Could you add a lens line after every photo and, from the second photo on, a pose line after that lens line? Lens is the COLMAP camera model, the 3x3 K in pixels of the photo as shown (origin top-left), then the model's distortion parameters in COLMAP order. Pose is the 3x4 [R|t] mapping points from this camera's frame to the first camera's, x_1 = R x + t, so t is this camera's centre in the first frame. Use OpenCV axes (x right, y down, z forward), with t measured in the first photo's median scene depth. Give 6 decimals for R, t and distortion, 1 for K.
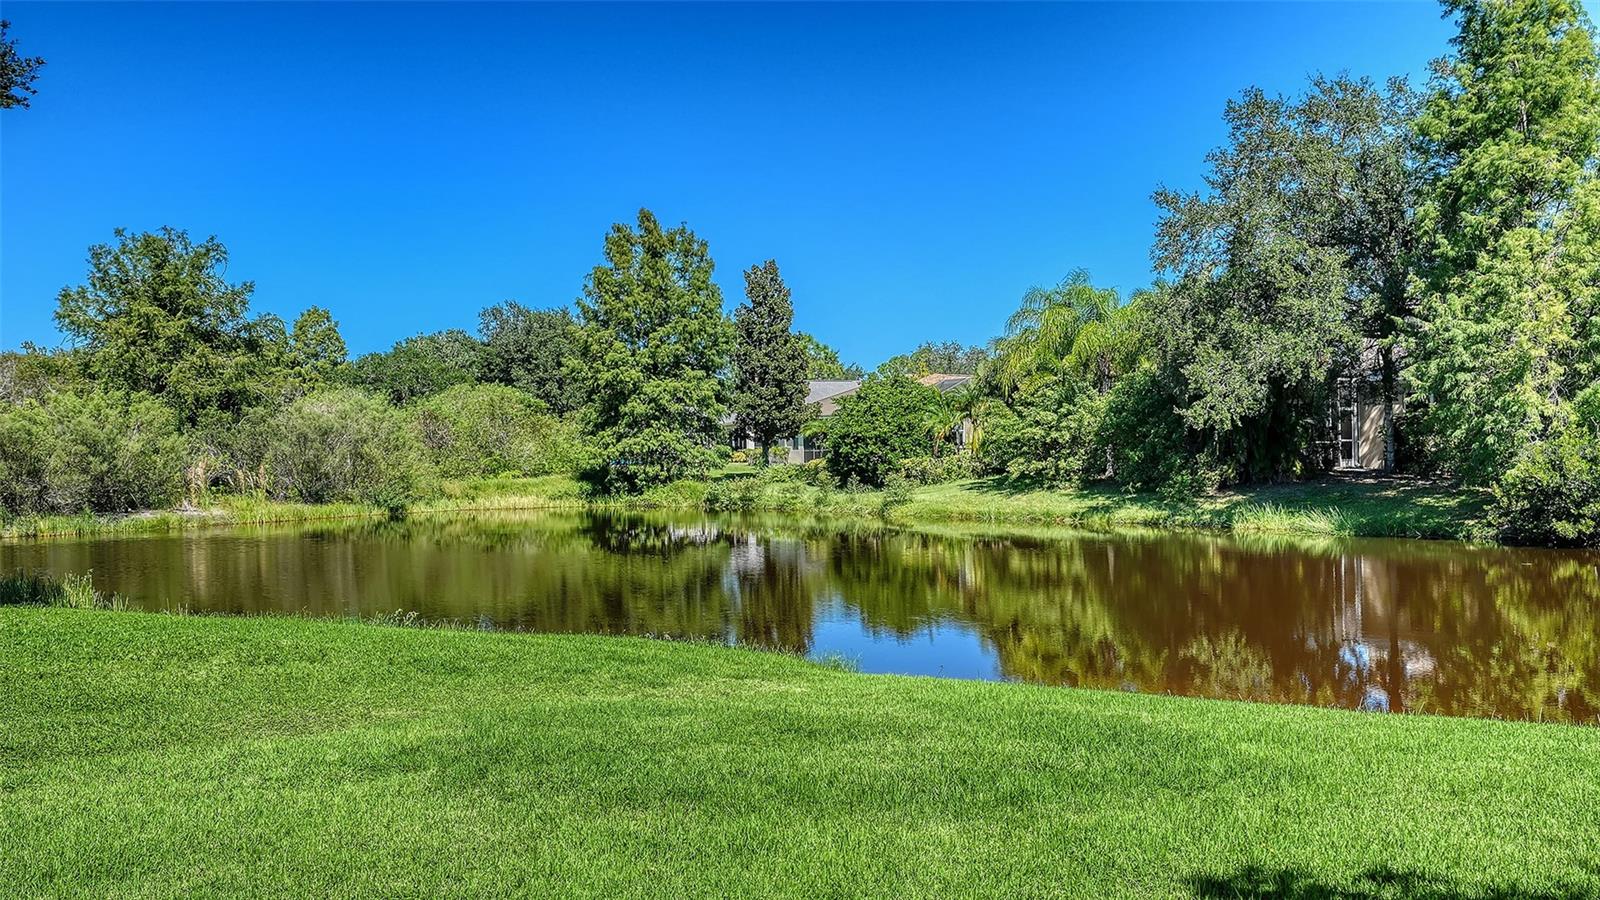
lens RADIAL K [[1254.6, 0, 833.3], [0, 1254.6, 456.7], [0, 0, 1]] dist [0.002480, -0.001139]
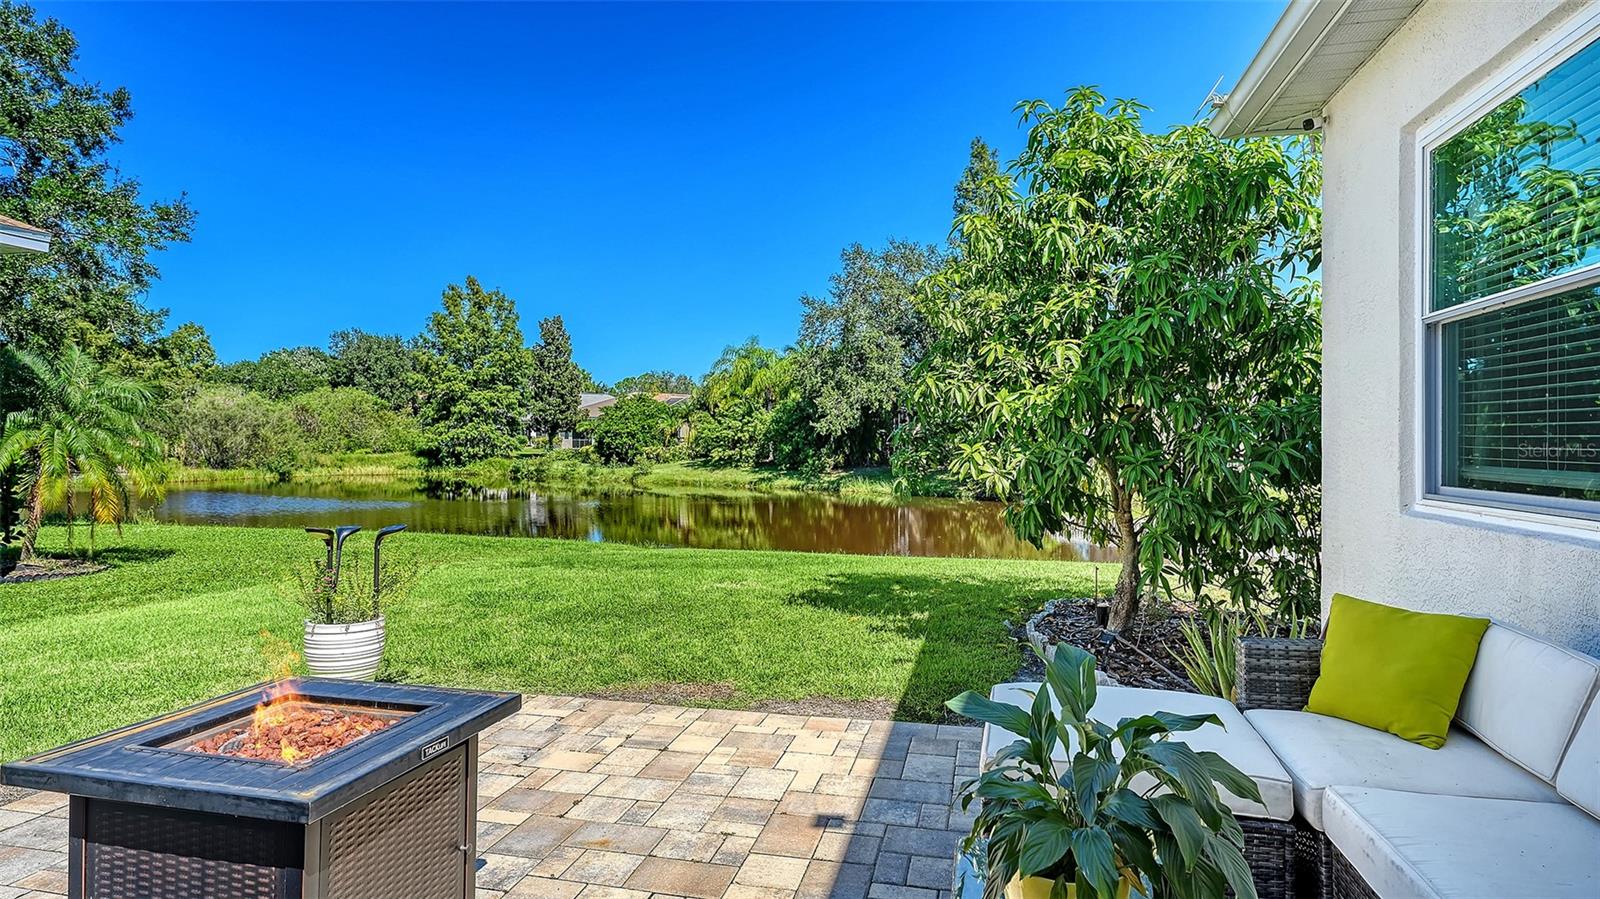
lens RADIAL K [[875.1, 0, 800.0], [0, 875.1, 449.5], [0, 0, 1]] dist [0.000401, 0.000008]
pose [[0.966309, 0.022378, 0.256412, -0.036112], [-0.023505, 0.999723, 0.001331, -0.001185], [-0.256311, -0.007313, 0.966567, -0.119061]]
